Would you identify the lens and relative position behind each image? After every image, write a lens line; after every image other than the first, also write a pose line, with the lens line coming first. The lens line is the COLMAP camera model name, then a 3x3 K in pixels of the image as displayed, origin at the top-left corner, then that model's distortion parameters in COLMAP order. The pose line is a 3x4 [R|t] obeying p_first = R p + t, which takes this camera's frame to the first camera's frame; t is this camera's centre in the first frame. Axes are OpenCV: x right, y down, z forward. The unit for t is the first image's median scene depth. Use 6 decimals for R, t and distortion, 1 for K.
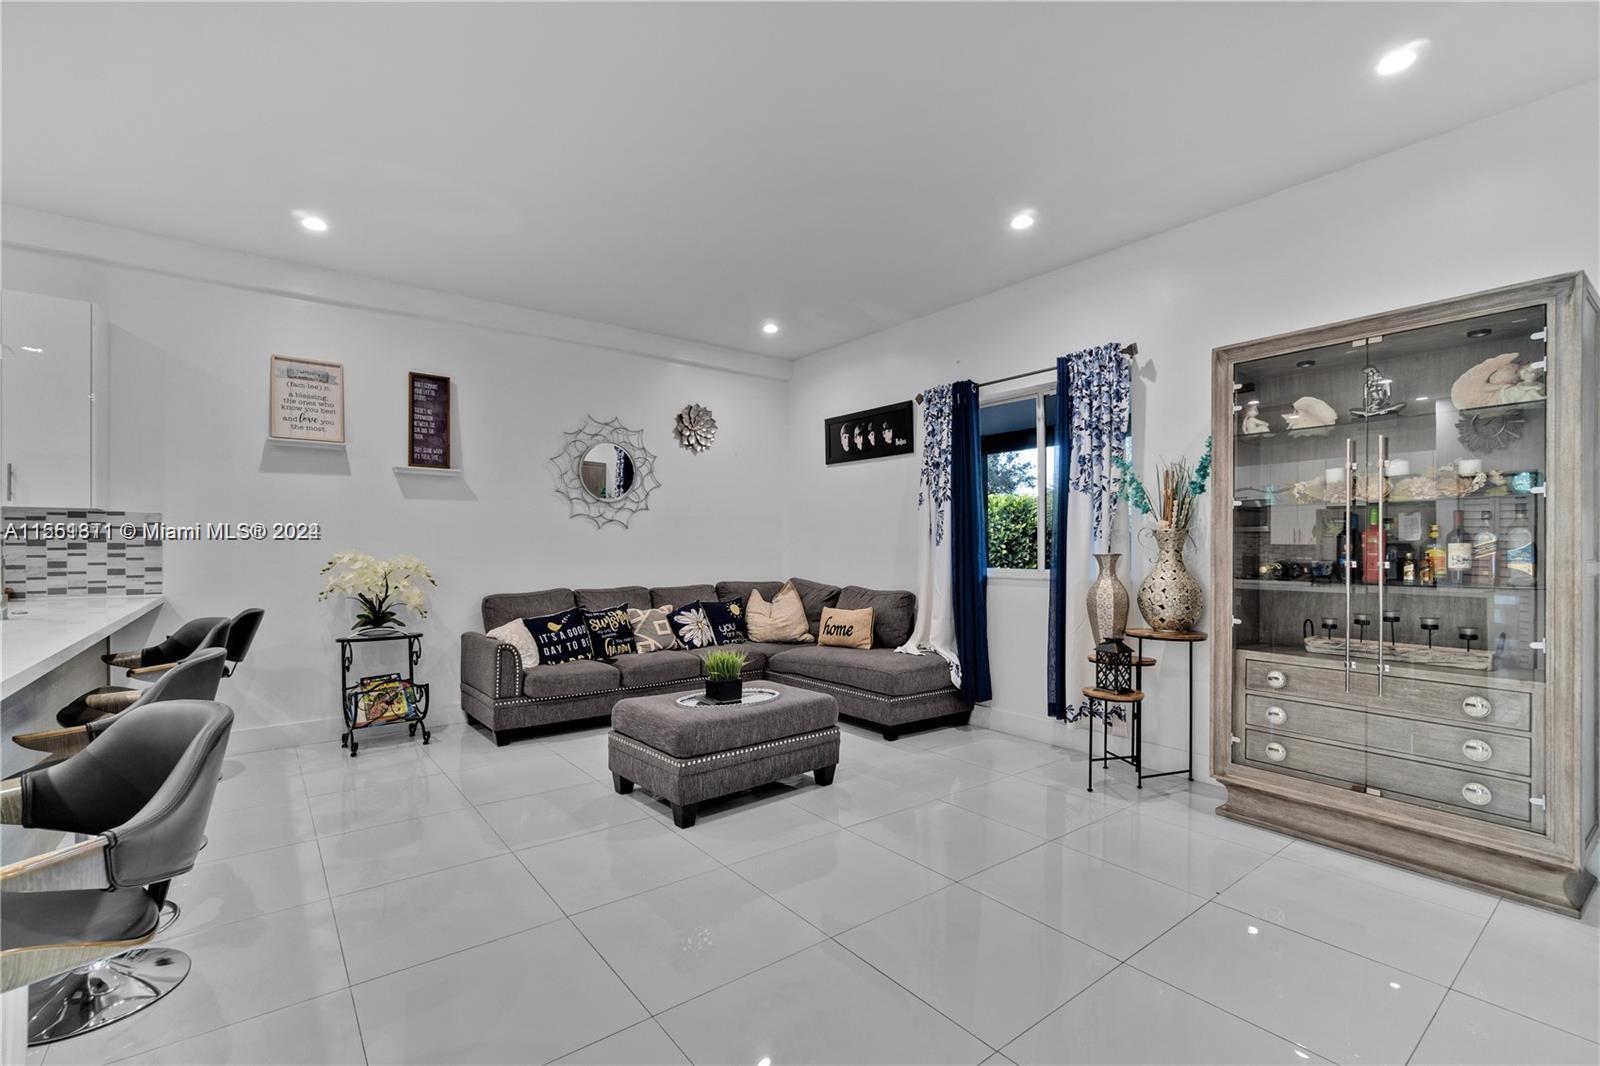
lens RADIAL K [[700.2, 0, 798.1], [0, 700.2, 538.6], [0, 0, 1]] dist [0.001002, 0.000297]
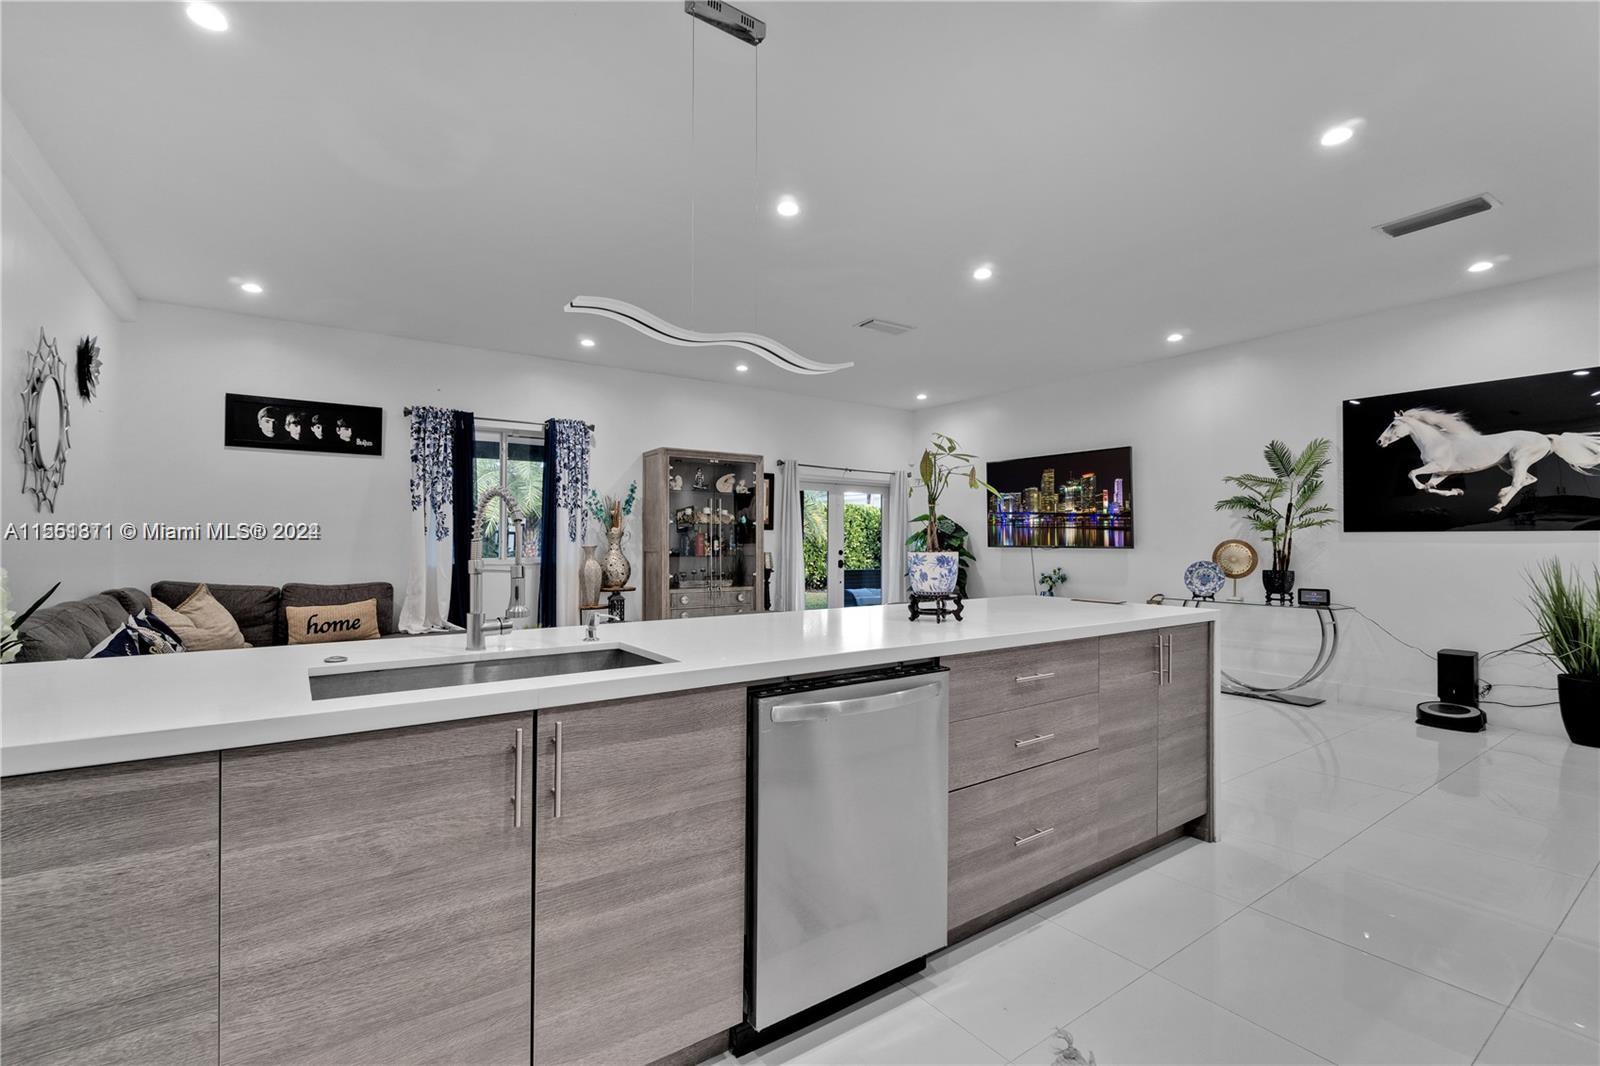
lens RADIAL K [[700.2, 0, 796.5], [0, 700.2, 535.0], [0, 0, 1]] dist [0.001002, 0.000297]
pose [[0.051127, 0.008460, 0.998656, -0.875534], [-0.012057, 0.999896, -0.007853, 0.001463], [-0.998619, -0.011640, 0.051224, 0.293054]]
